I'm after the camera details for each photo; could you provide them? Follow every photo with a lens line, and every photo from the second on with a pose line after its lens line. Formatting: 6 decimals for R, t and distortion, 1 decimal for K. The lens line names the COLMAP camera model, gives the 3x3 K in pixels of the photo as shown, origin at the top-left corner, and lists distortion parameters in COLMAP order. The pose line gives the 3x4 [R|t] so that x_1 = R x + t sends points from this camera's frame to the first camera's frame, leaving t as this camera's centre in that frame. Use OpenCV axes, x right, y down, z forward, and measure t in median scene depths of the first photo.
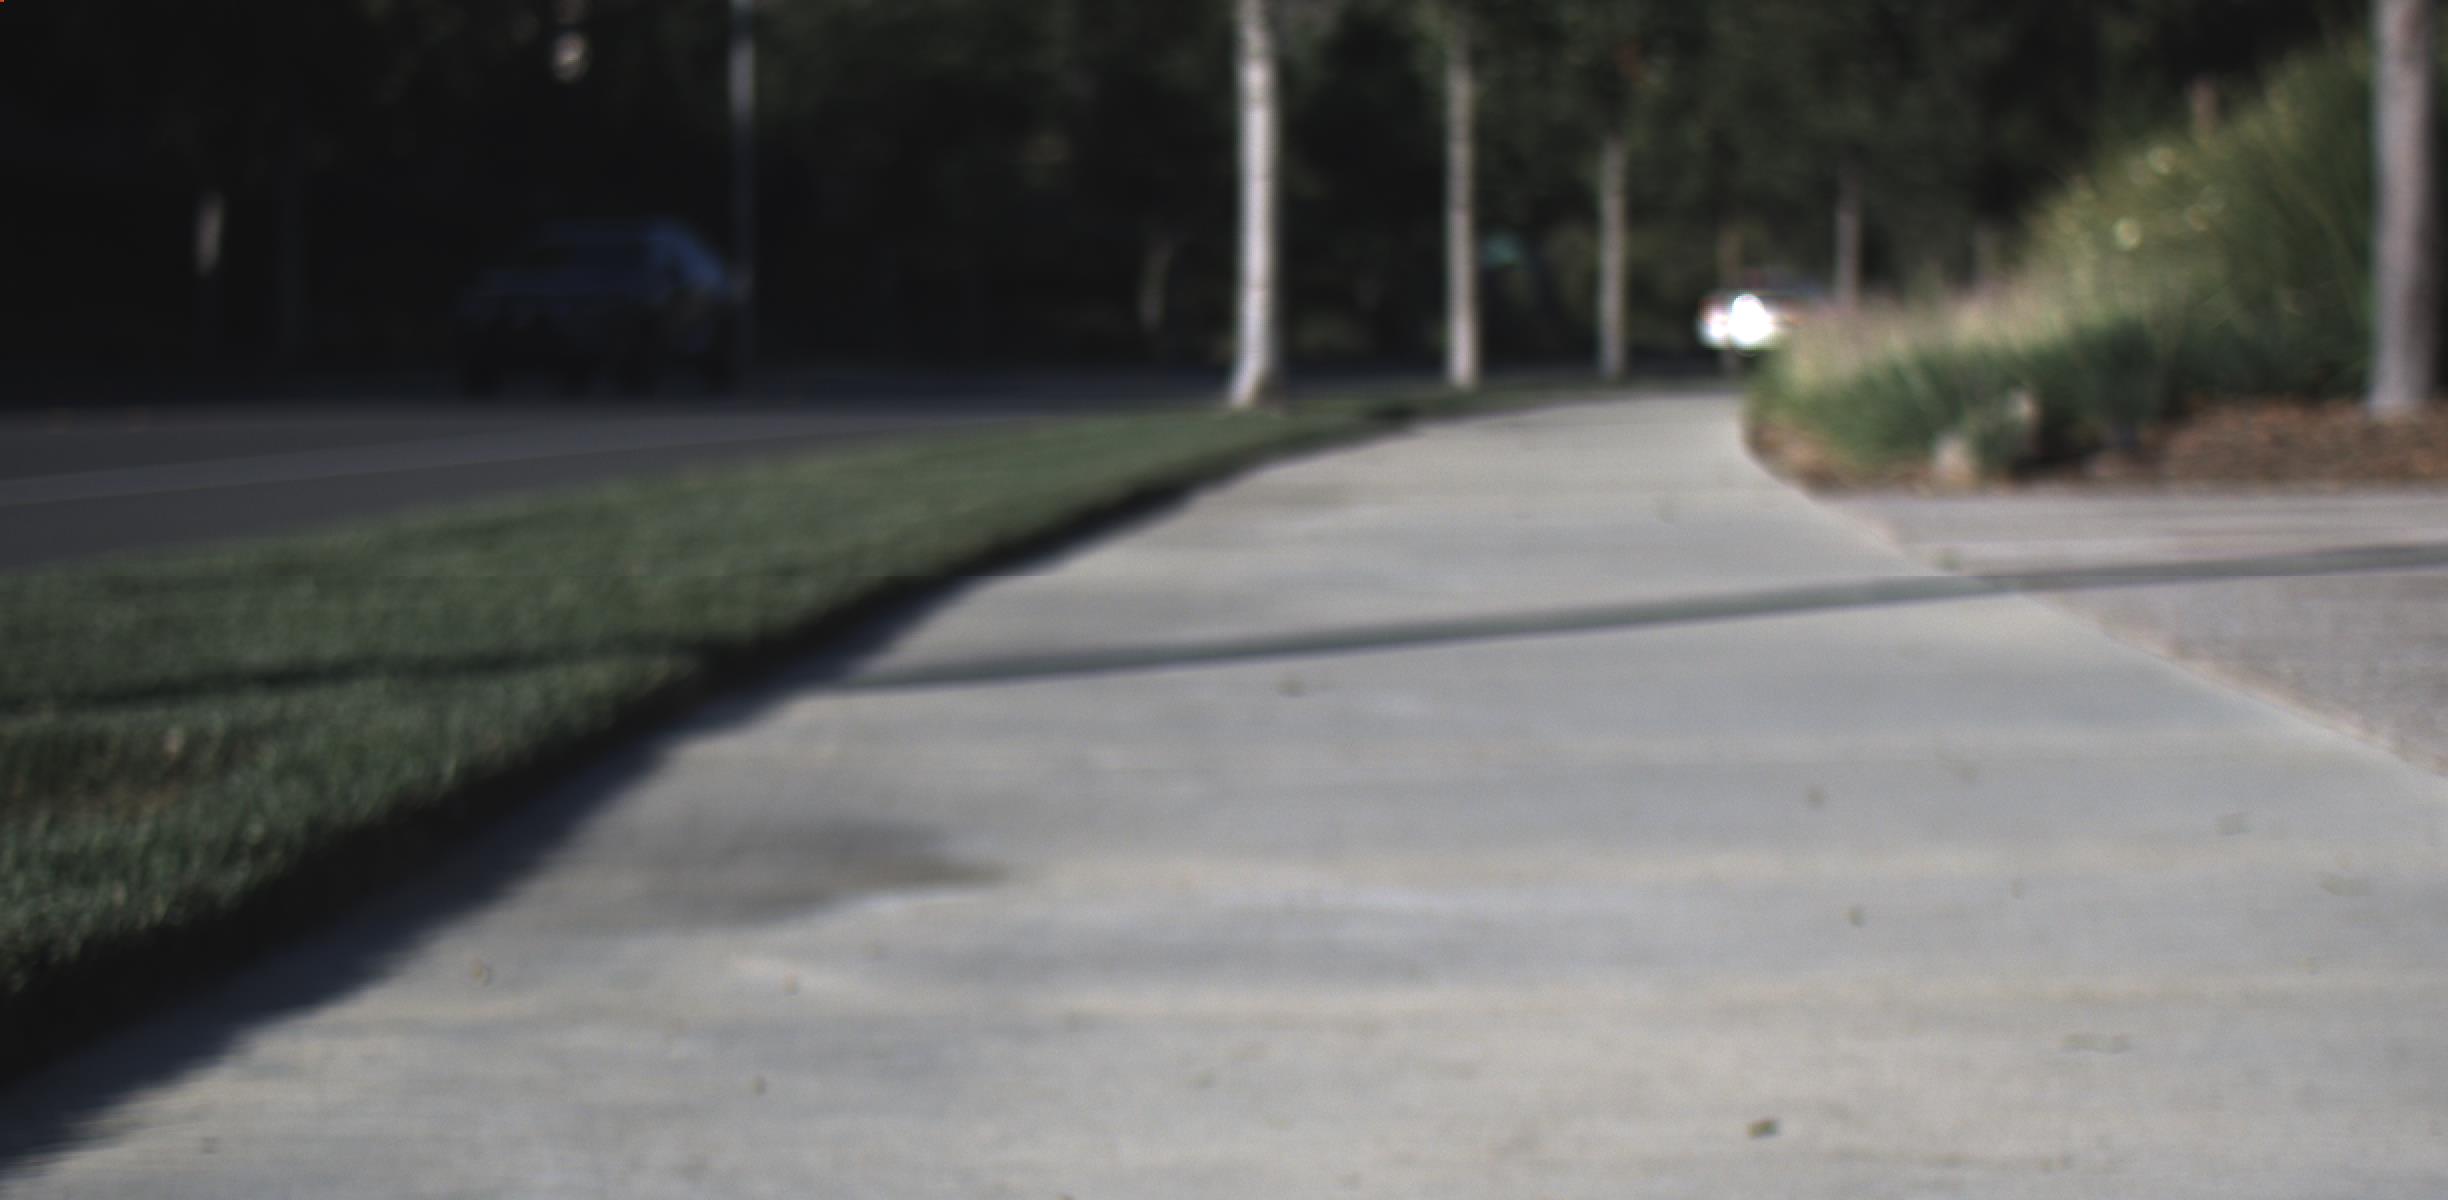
lens RADIAL K [[4714.1, 0, 1224.0], [0, 4714.1, 600.0], [0, 0, 1]] dist [0.041202, -0.070201]
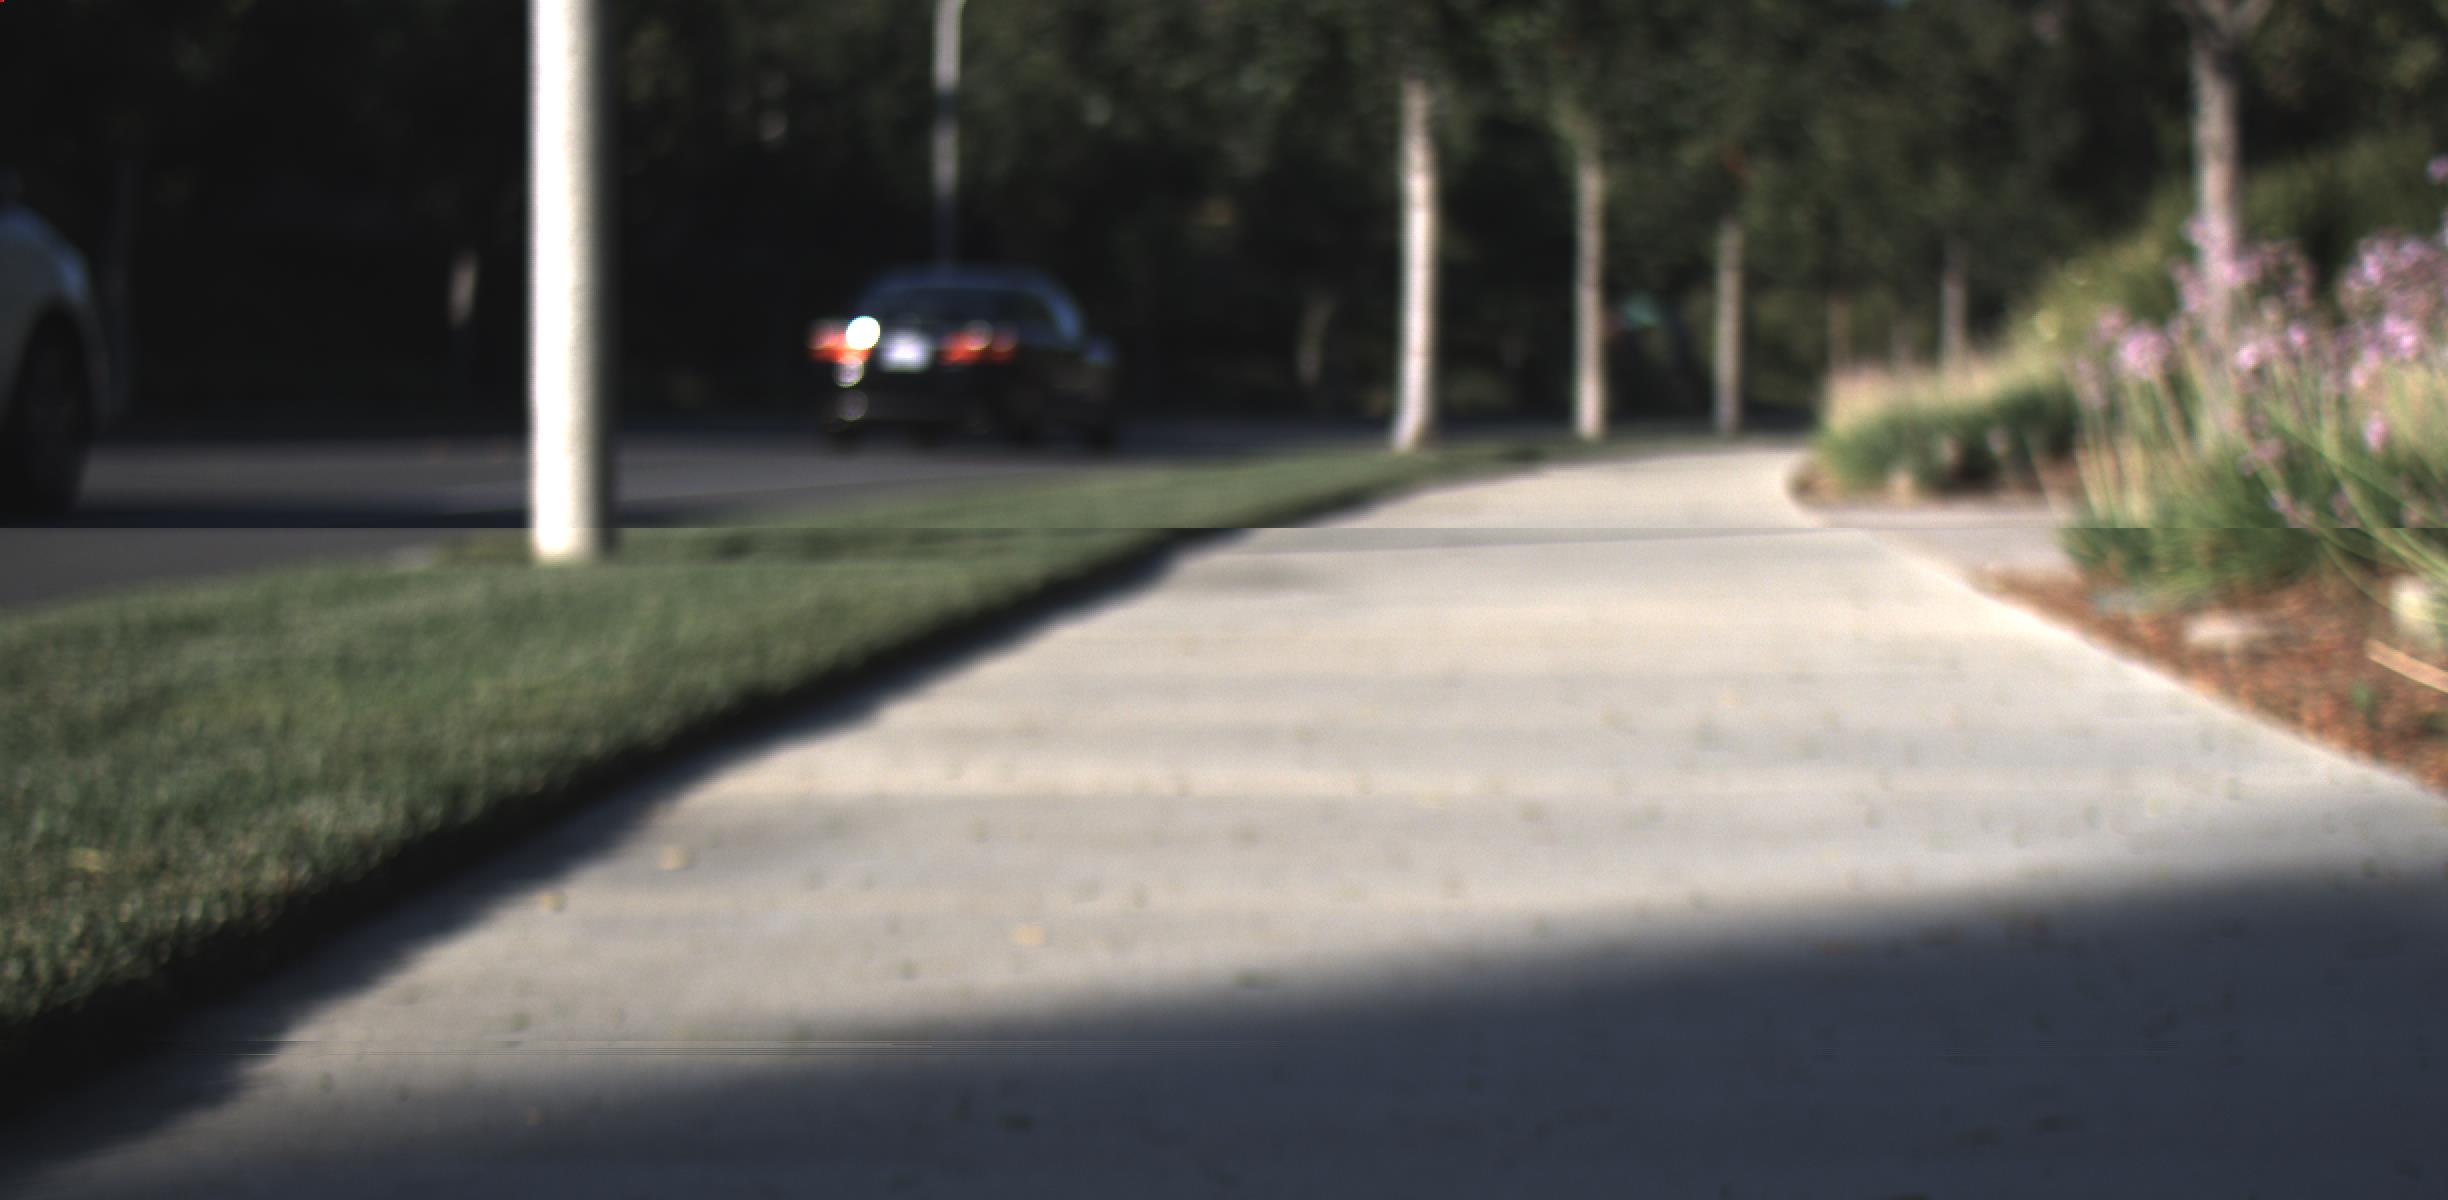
lens RADIAL K [[4714.1, 0, 1224.0], [0, 4714.1, 600.0], [0, 0, 1]] dist [0.041202, -0.070201]
pose [[0.999458, 0.011844, -0.030701, -0.004042], [-0.012184, 0.999866, -0.010909, 0.010183], [0.030568, 0.011277, 0.999469, -0.195637]]
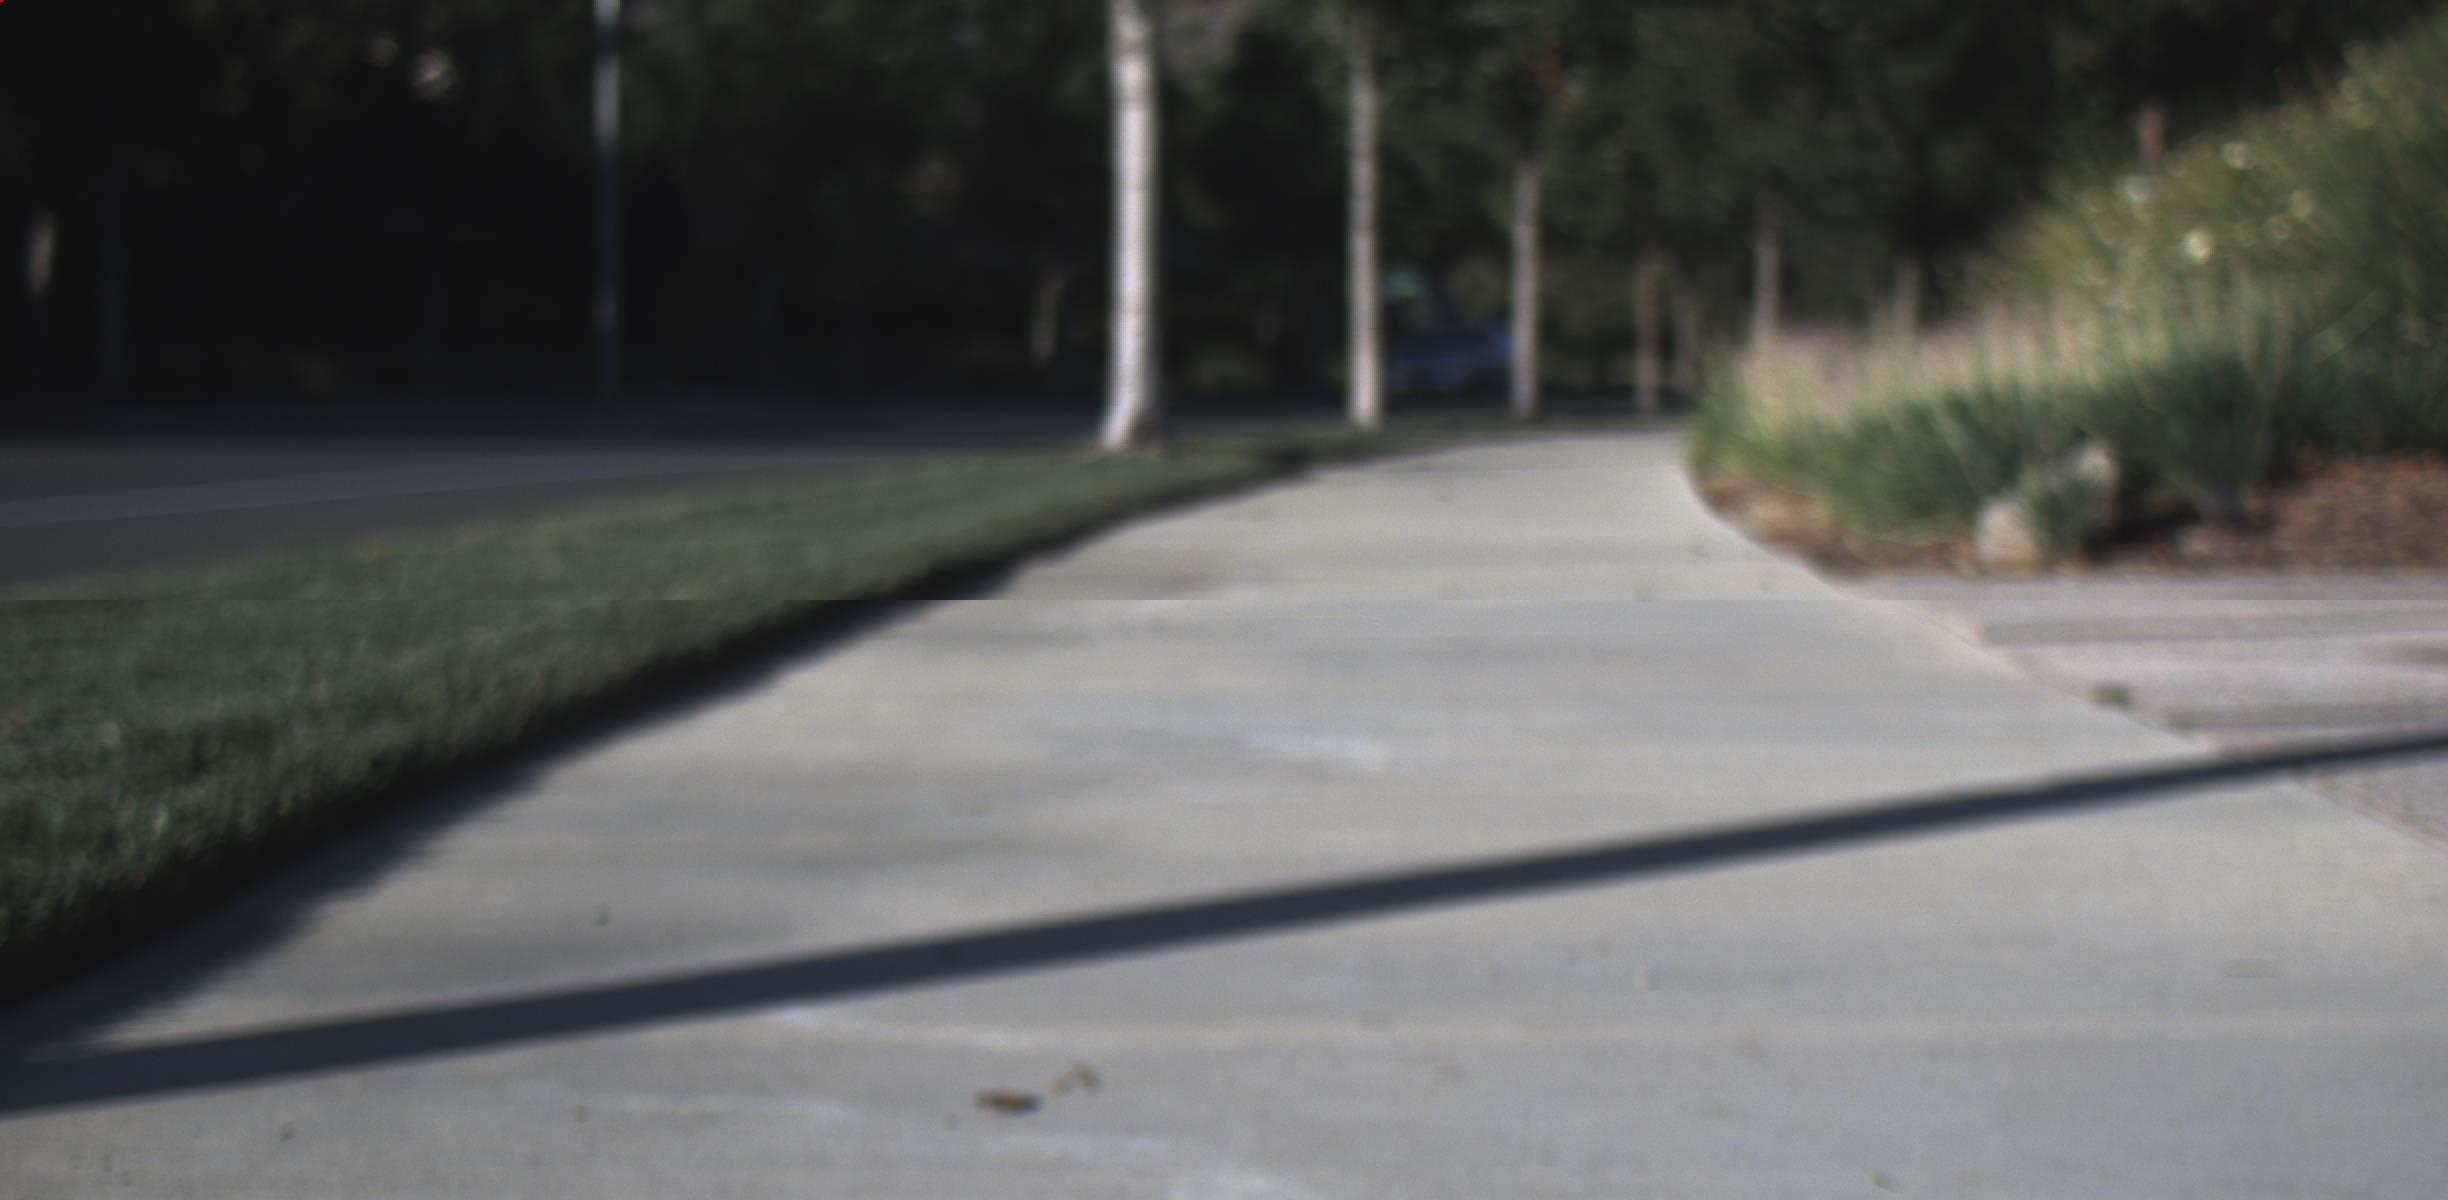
lens RADIAL K [[4714.1, 0, 1224.0], [0, 4714.1, 600.0], [0, 0, 1]] dist [0.041202, -0.070201]
pose [[0.999754, 0.006602, 0.021181, 0.004790], [-0.006441, 0.999950, -0.007657, -0.004995], [-0.021230, 0.007519, 0.999746, 0.098182]]
